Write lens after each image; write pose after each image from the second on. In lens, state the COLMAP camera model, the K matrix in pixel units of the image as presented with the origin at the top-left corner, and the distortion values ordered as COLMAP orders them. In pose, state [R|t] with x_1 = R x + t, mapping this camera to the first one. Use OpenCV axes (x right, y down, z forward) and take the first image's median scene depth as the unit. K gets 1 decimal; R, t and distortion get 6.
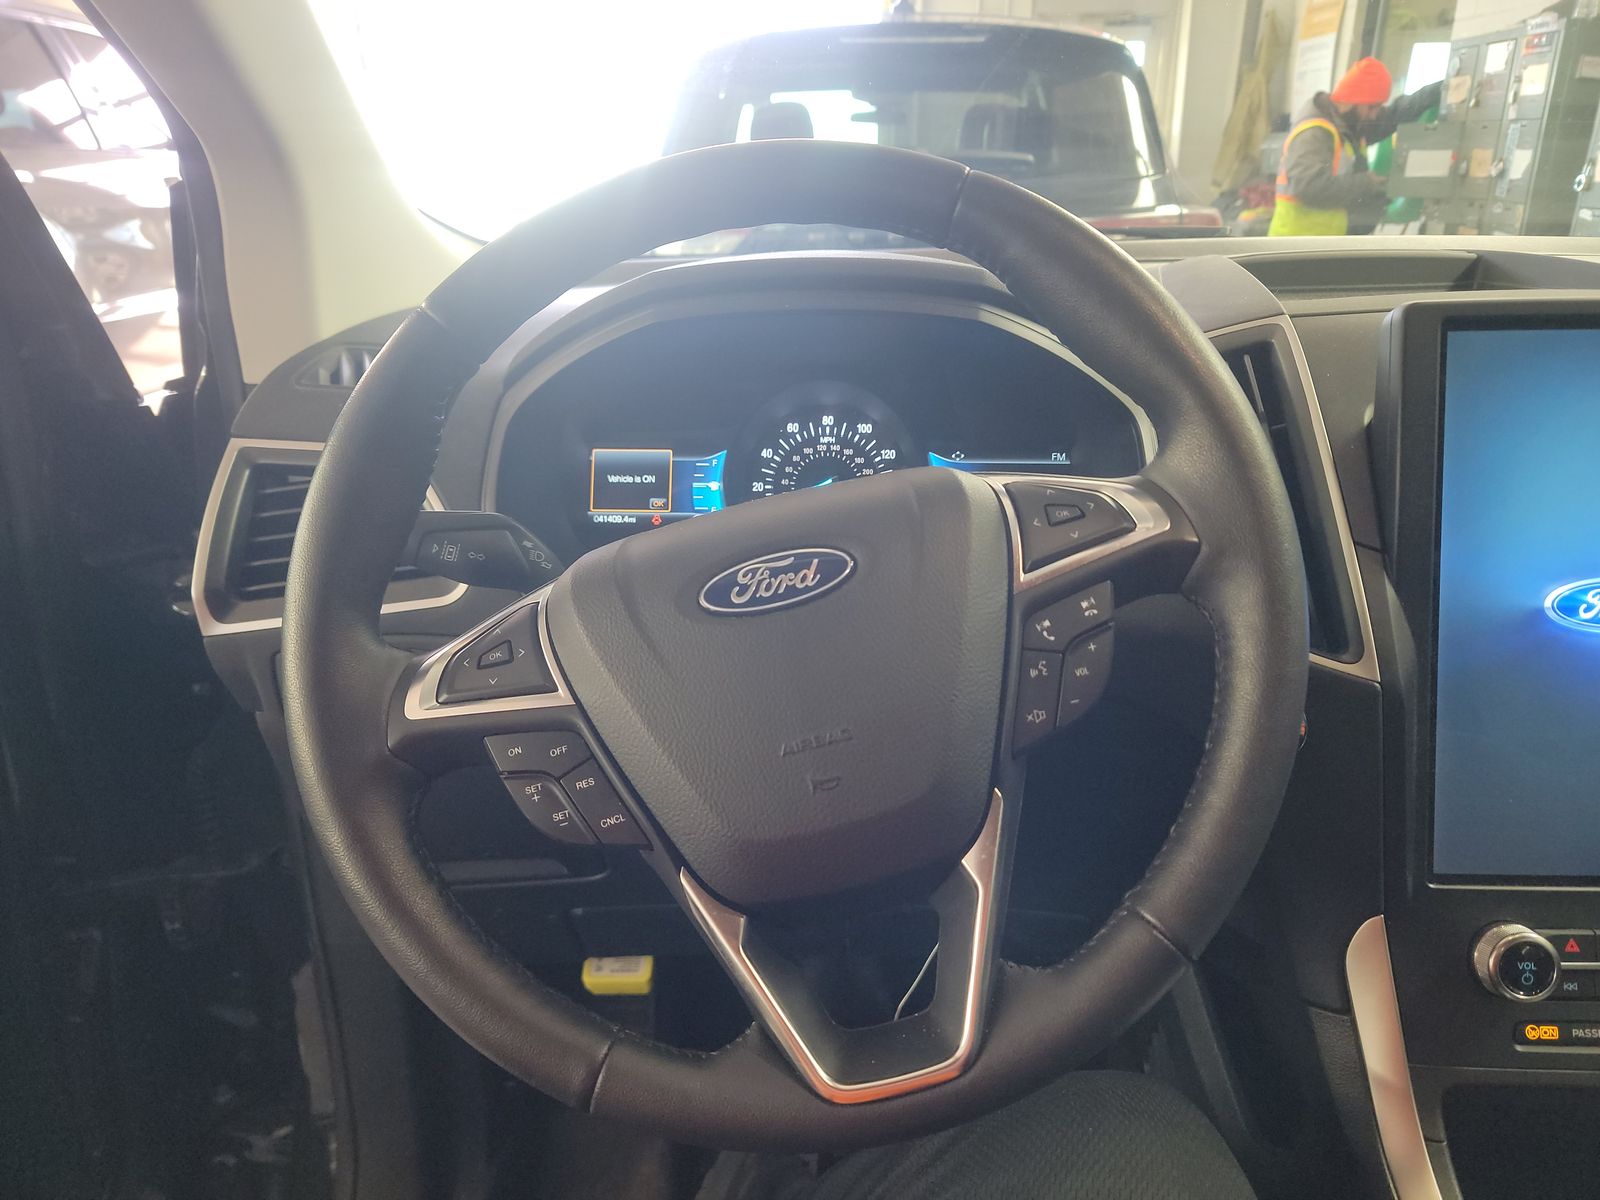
lens RADIAL K [[1081.5, 0, 796.6], [0, 1081.5, 609.4], [0, 0, 1]] dist [0.007059, -0.029414]
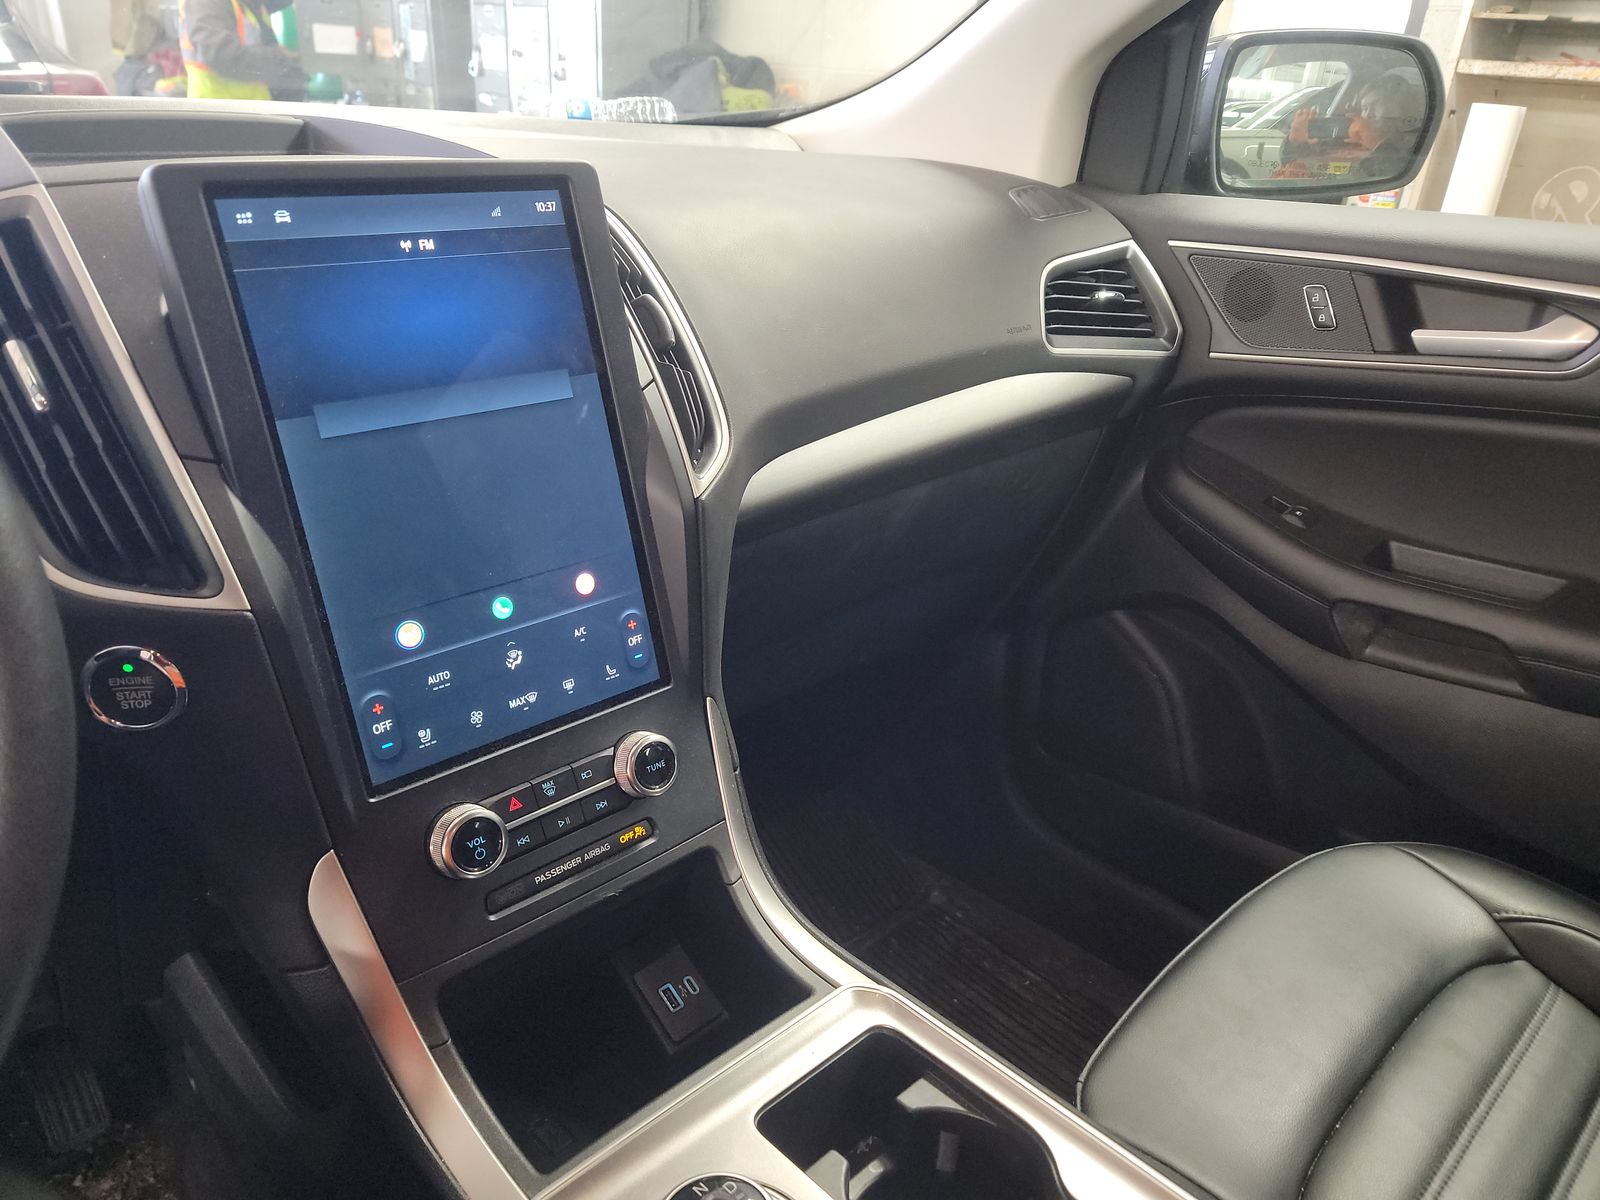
lens RADIAL K [[1081.5, 0, 796.6], [0, 1081.5, 609.4], [0, 0, 1]] dist [0.007059, -0.029414]
pose [[0.670005, -0.262583, 0.694366, 0.196372], [0.194903, 0.964761, 0.176772, -0.001865], [-0.716315, 0.016896, 0.697573, 0.057598]]
